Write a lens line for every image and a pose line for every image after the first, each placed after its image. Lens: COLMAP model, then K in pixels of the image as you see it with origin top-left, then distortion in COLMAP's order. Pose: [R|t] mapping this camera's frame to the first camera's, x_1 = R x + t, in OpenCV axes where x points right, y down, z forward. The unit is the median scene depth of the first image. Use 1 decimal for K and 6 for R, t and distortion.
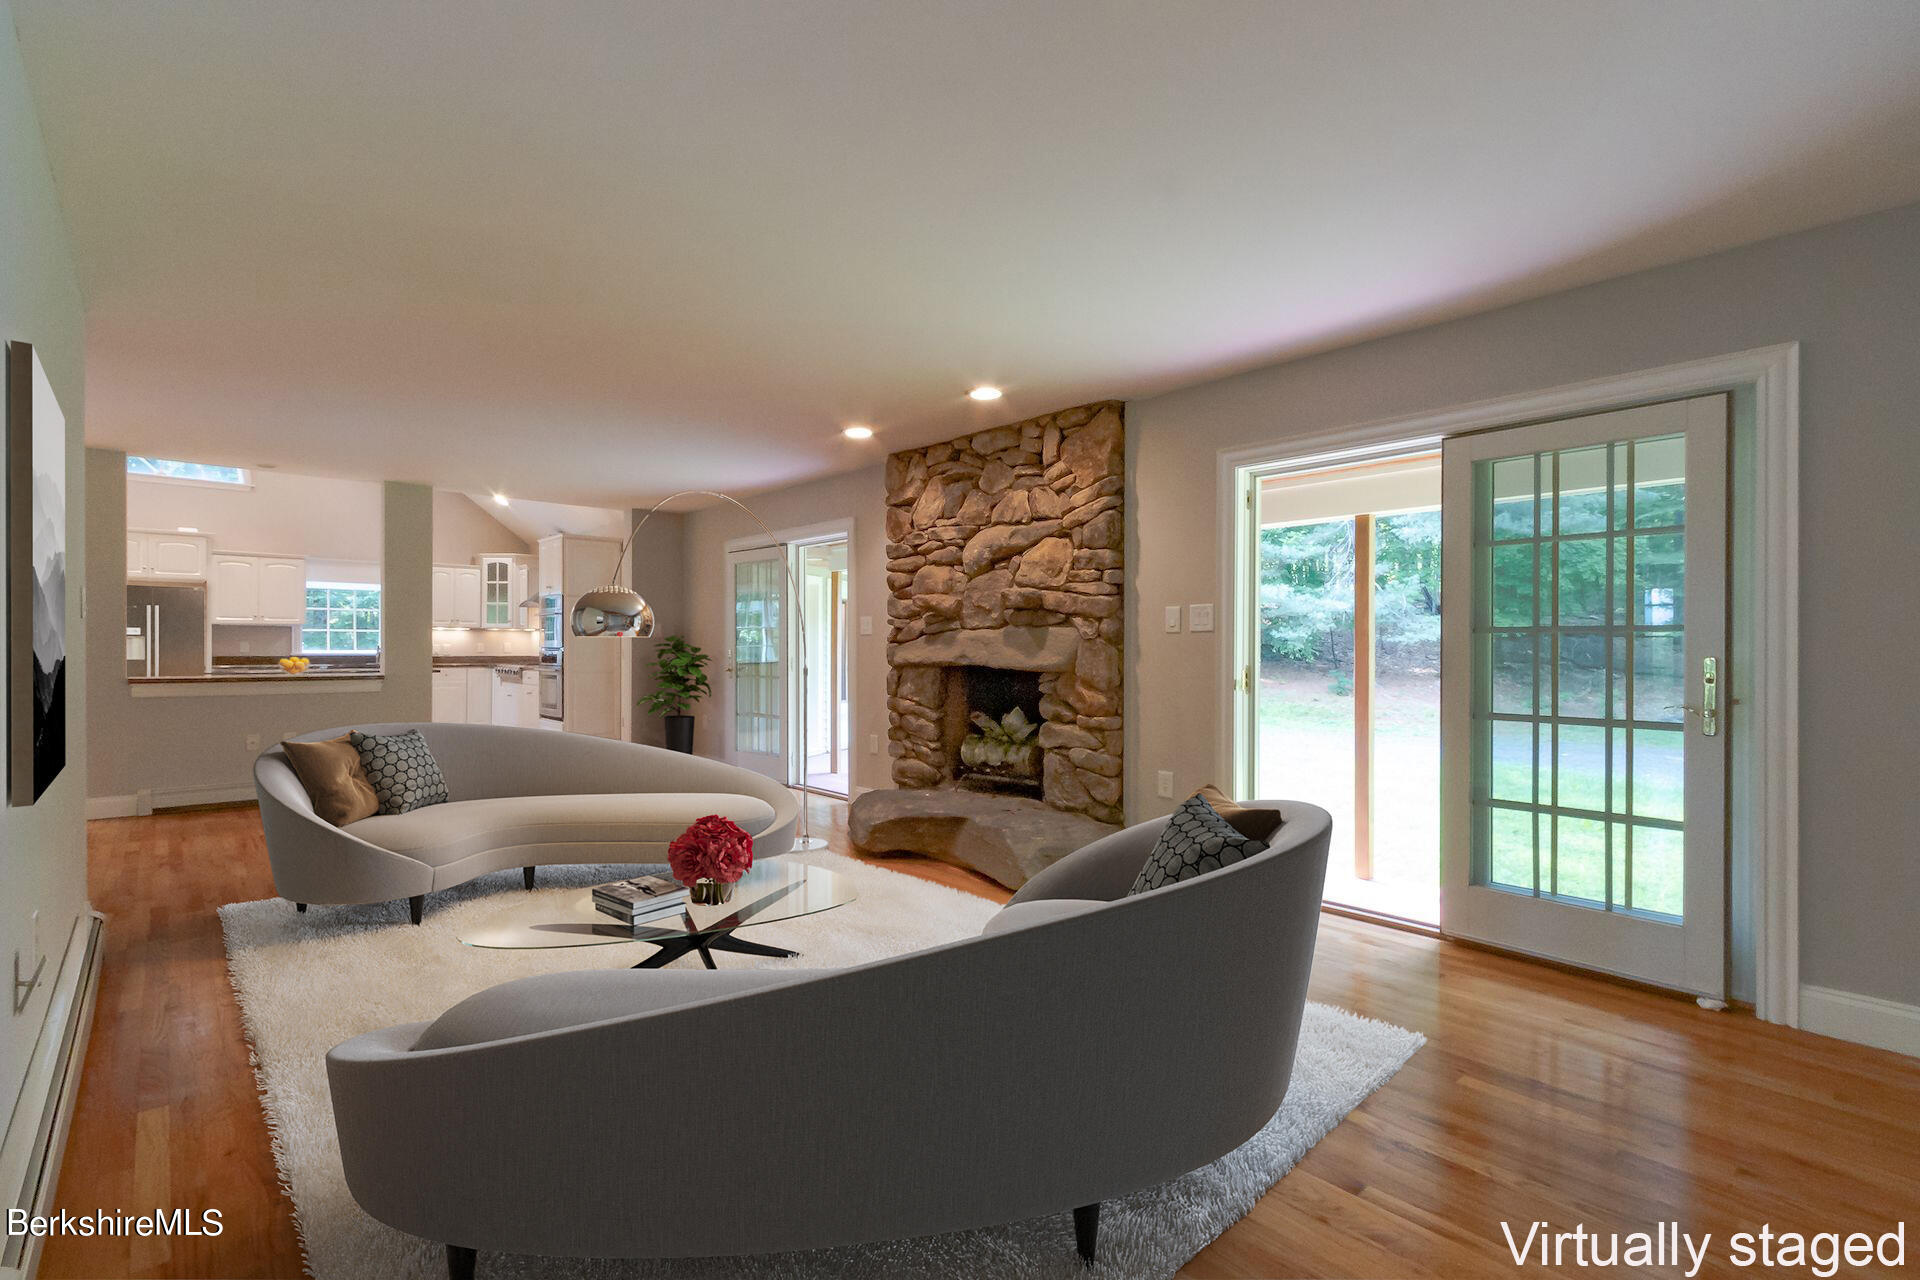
lens RADIAL K [[886.0, 0, 948.1], [0, 886.0, 645.2], [0, 0, 1]] dist [0.001281, 0.000226]
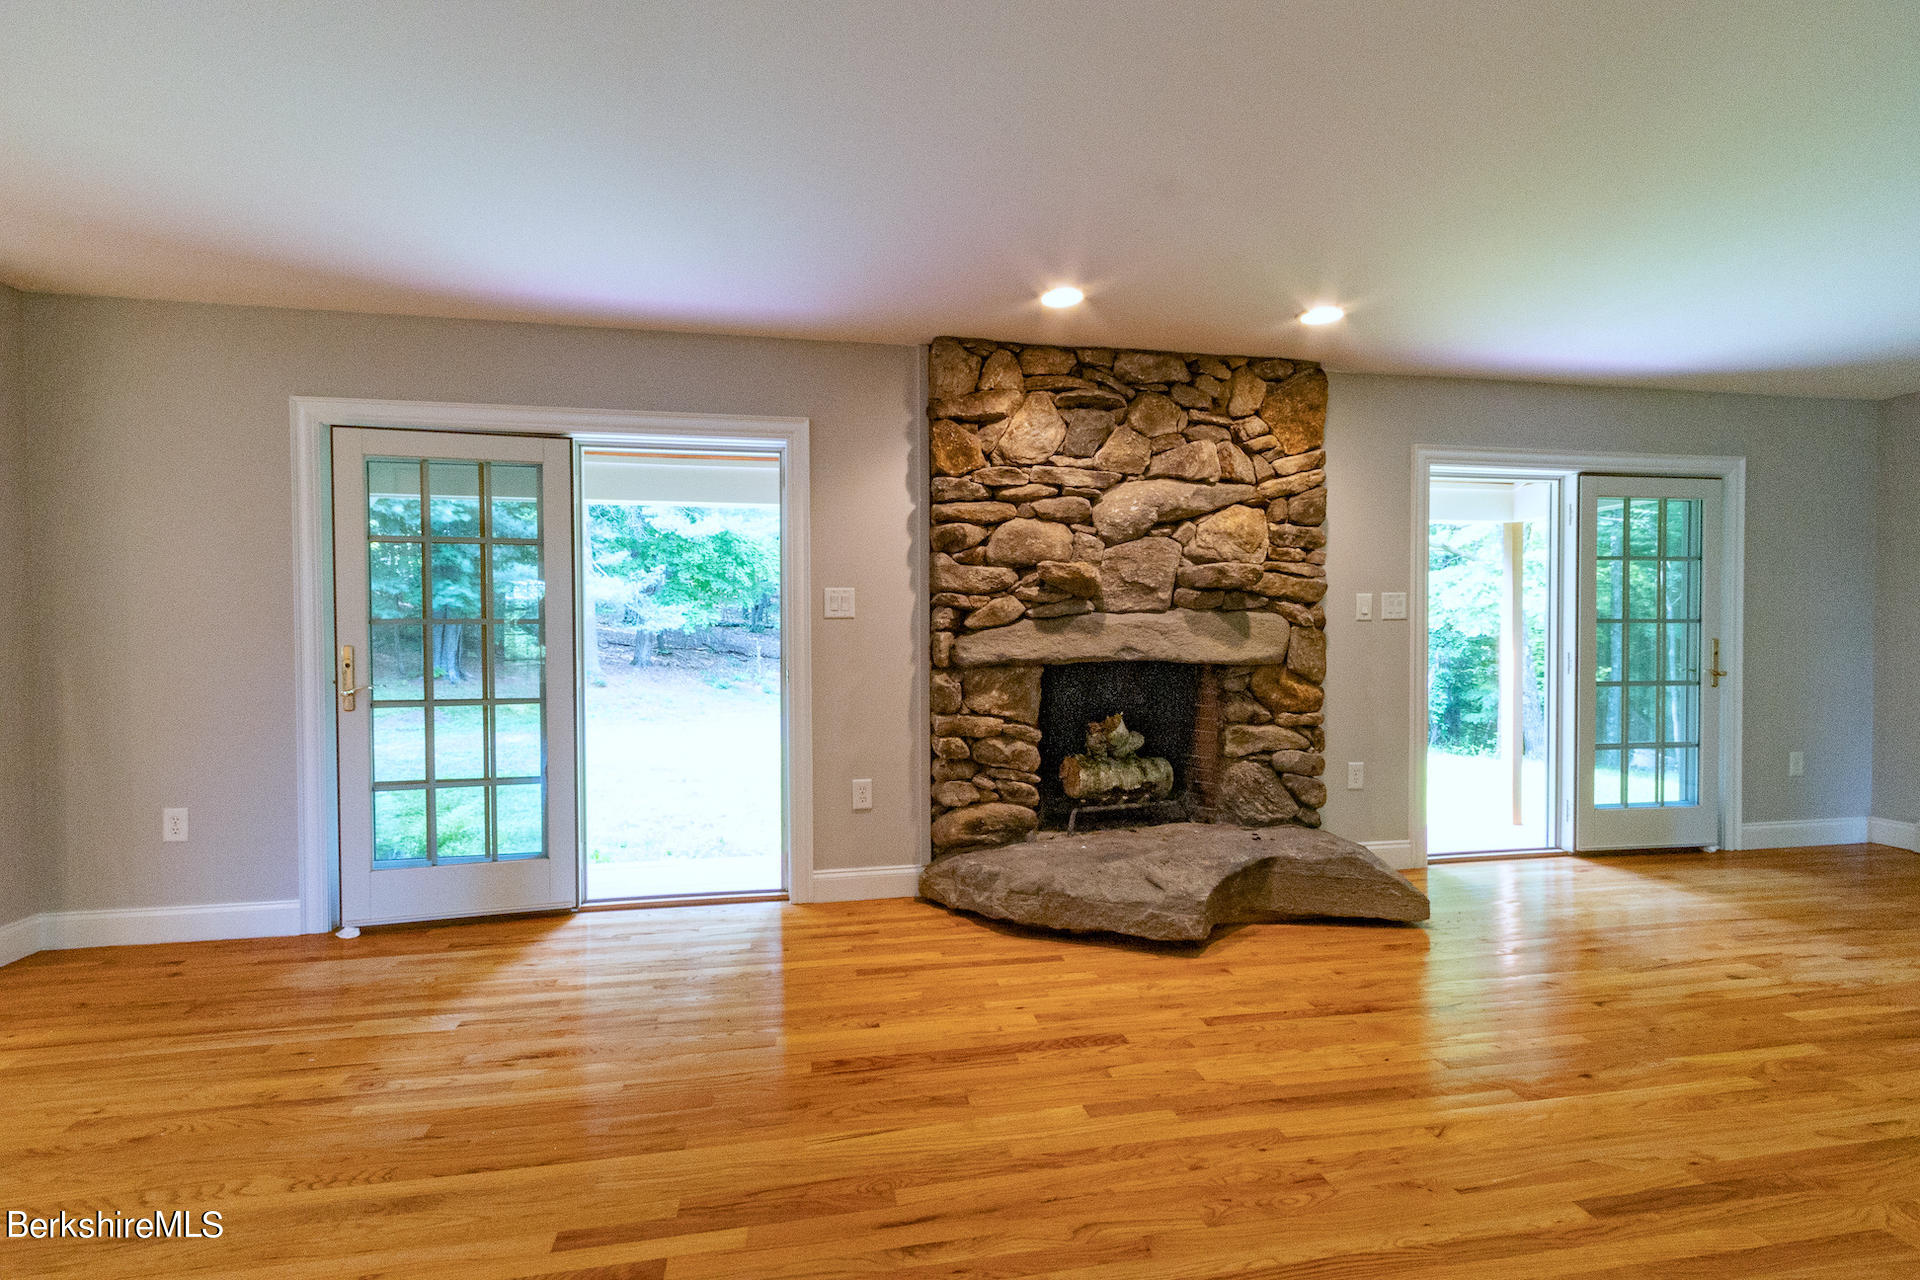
lens RADIAL K [[882.6, 0, 958.5], [0, 882.6, 647.0], [0, 0, 1]] dist [0.004104, -0.000753]
pose [[0.509427, -0.021493, 0.860245, -0.695783], [0.001987, 0.999715, 0.023801, -0.007410], [-0.860511, -0.010416, 0.509325, 0.753086]]
